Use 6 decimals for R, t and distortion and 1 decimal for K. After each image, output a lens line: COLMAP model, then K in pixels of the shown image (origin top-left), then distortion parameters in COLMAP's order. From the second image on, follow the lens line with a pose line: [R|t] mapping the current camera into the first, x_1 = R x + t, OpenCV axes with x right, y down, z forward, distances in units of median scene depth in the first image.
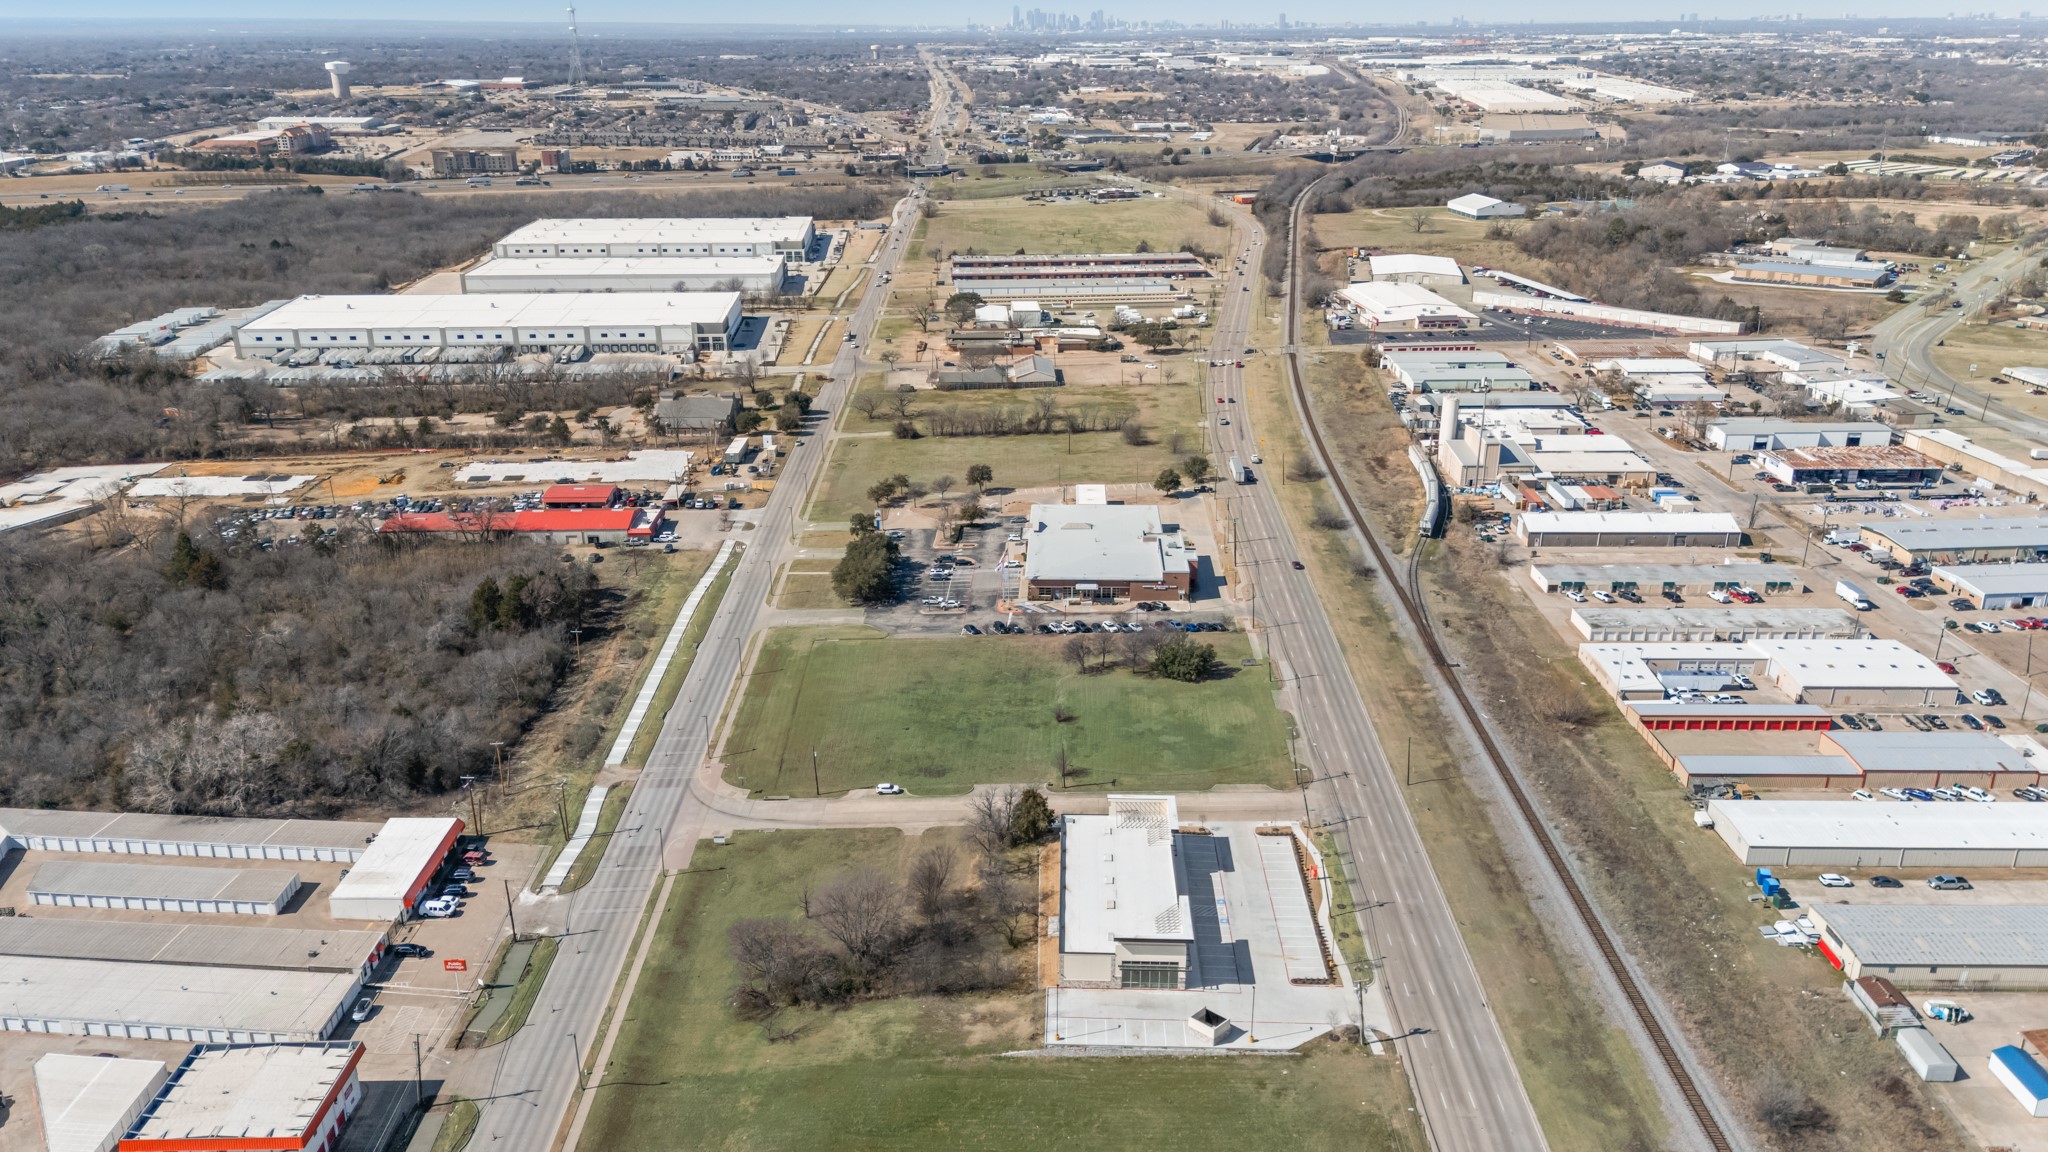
lens RADIAL K [[1516.5, 0, 1024.0], [0, 1516.5, 576.0], [0, 0, 1]] dist [0.081190, -0.074417]
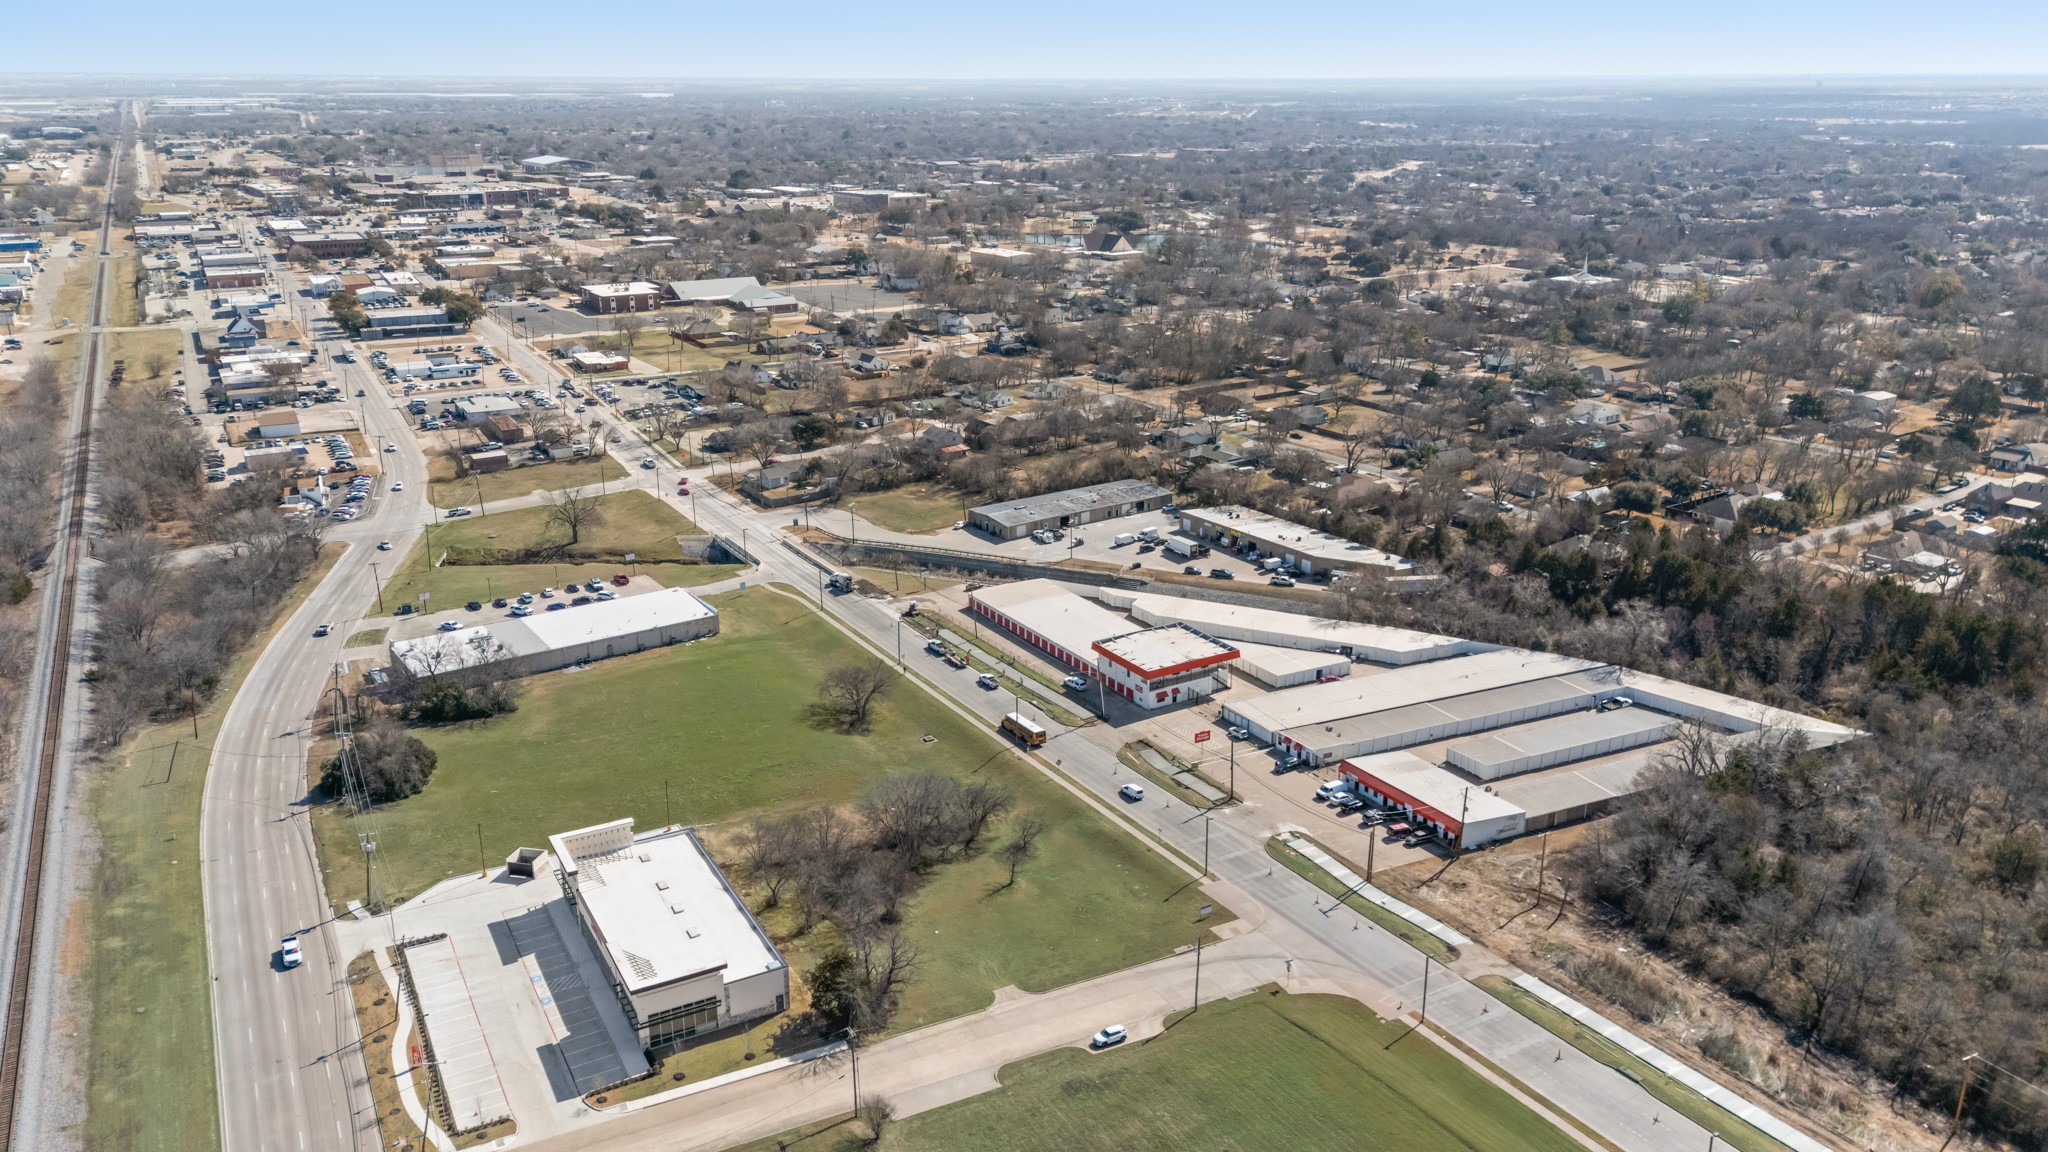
lens RADIAL K [[1498.4, 0, 1024.0], [0, 1498.4, 576.0], [0, 0, 1]] dist [0.079560, -0.076801]
pose [[-0.859599, 0.168591, -0.482355, 0.252762], [-0.169359, 0.796635, 0.580250, -0.442238], [0.482086, 0.580473, -0.656234, 1.478988]]
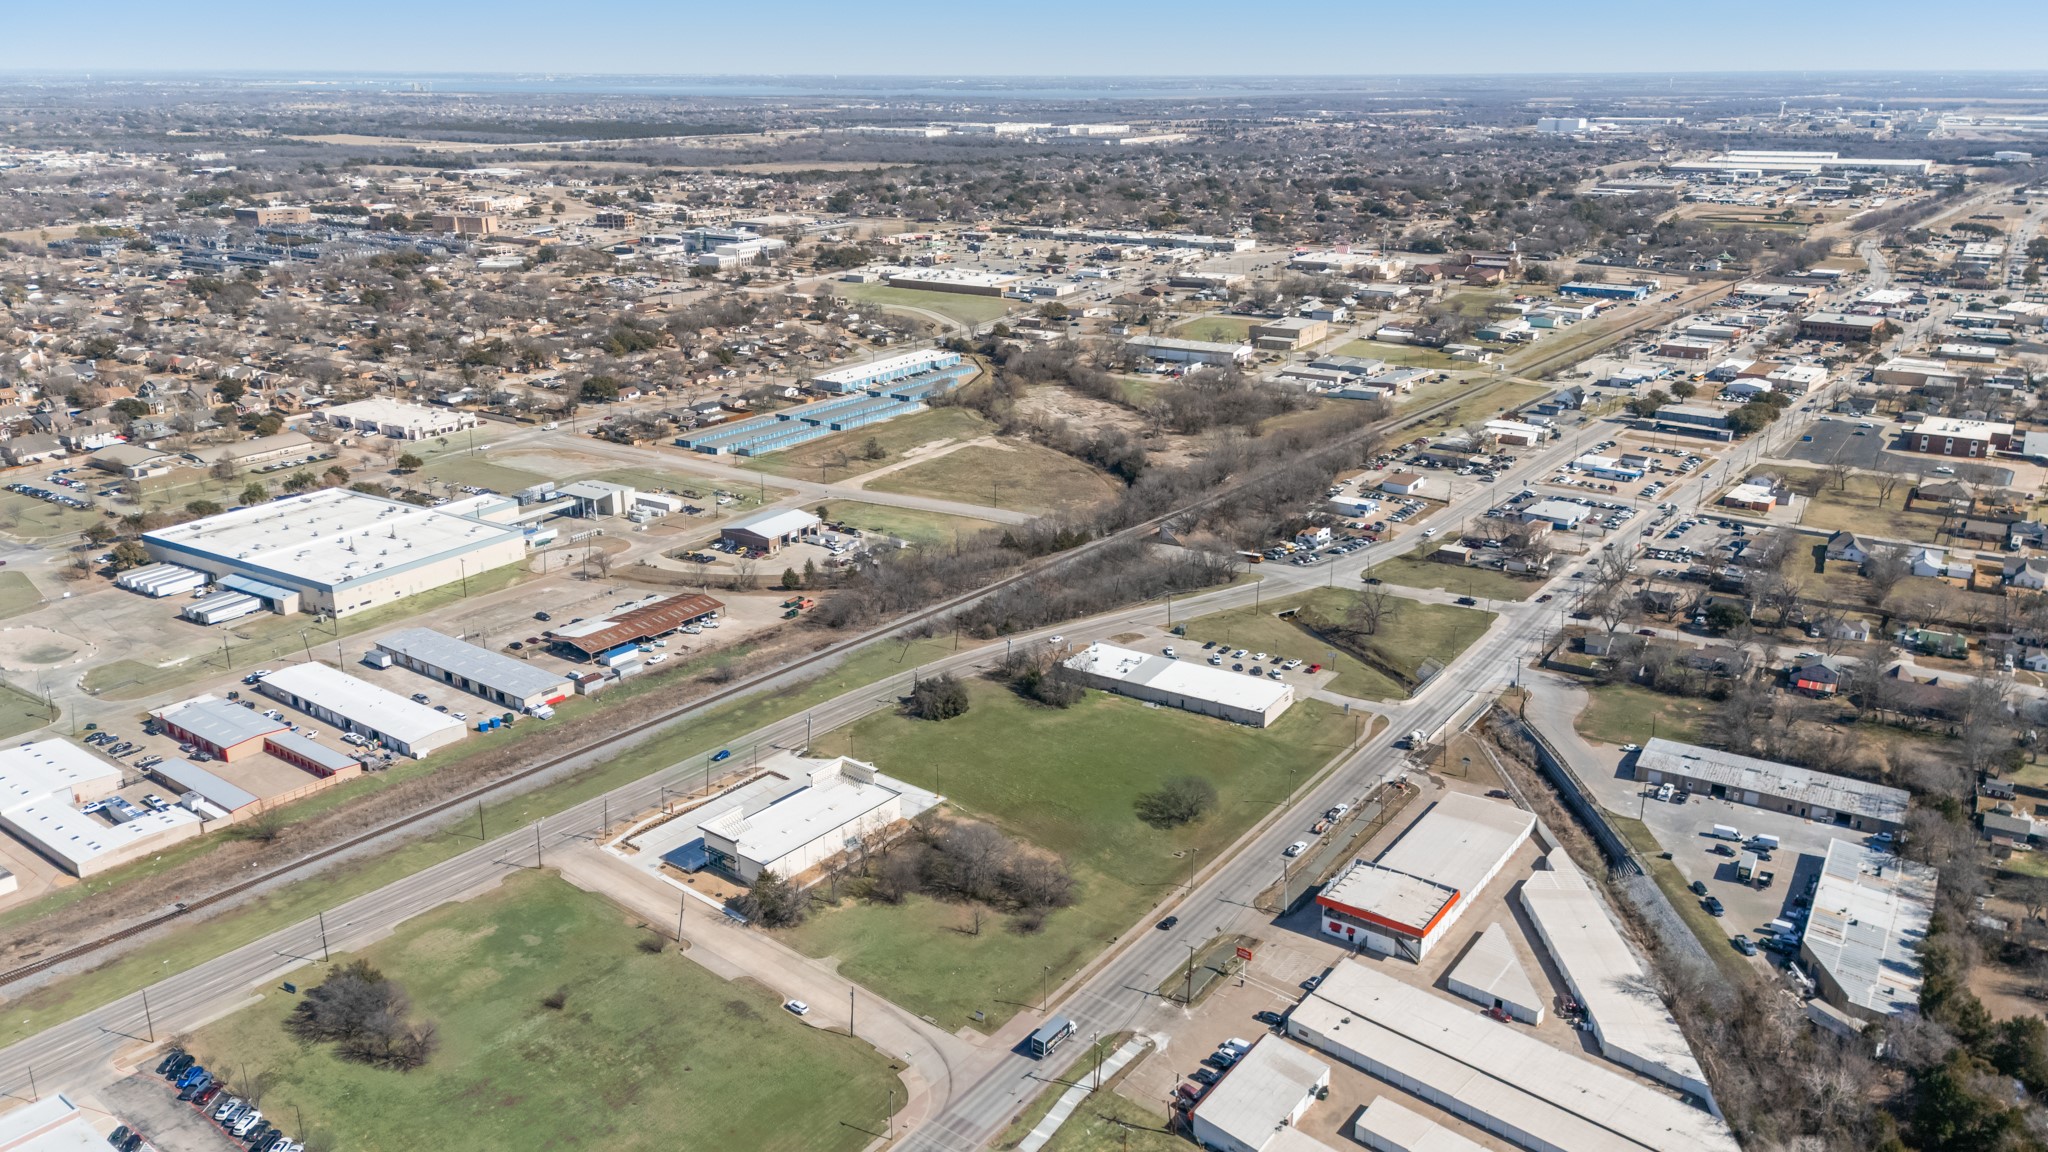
lens RADIAL K [[1498.4, 0, 1024.0], [0, 1498.4, 576.0], [0, 0, 1]] dist [0.079560, -0.076801]
pose [[-0.805907, -0.181217, 0.563627, -0.796058], [0.207048, 0.805621, 0.555072, -0.664320], [-0.554658, 0.564034, -0.611735, 1.546644]]
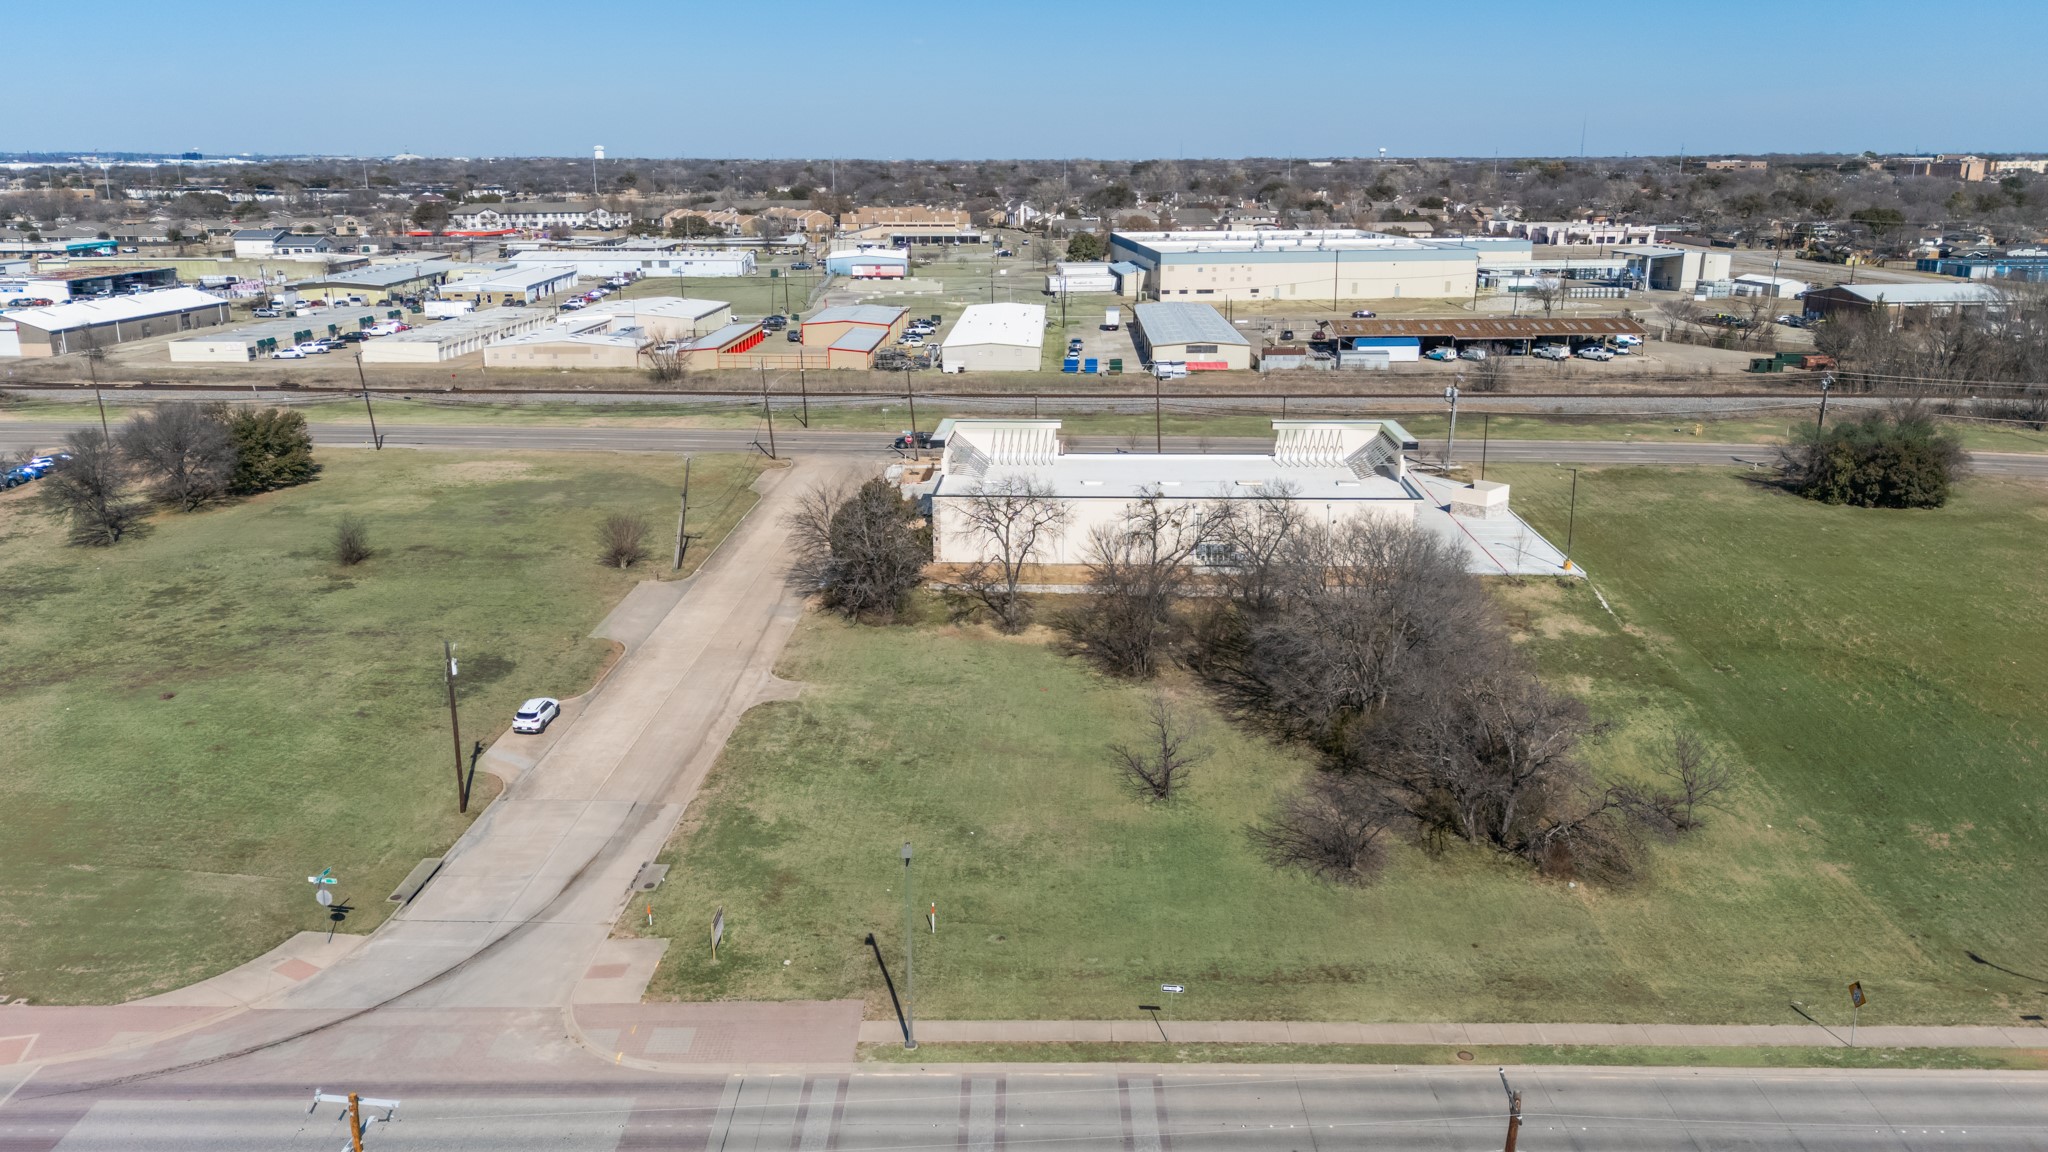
lens RADIAL K [[1498.4, 0, 1024.0], [0, 1498.4, 576.0], [0, 0, 1]] dist [0.079560, -0.076801]
pose [[0.016005, -0.258271, 0.965940, -0.473690], [0.348295, 0.906998, 0.236741, 0.078299], [-0.937248, 0.332643, 0.104471, 0.971778]]
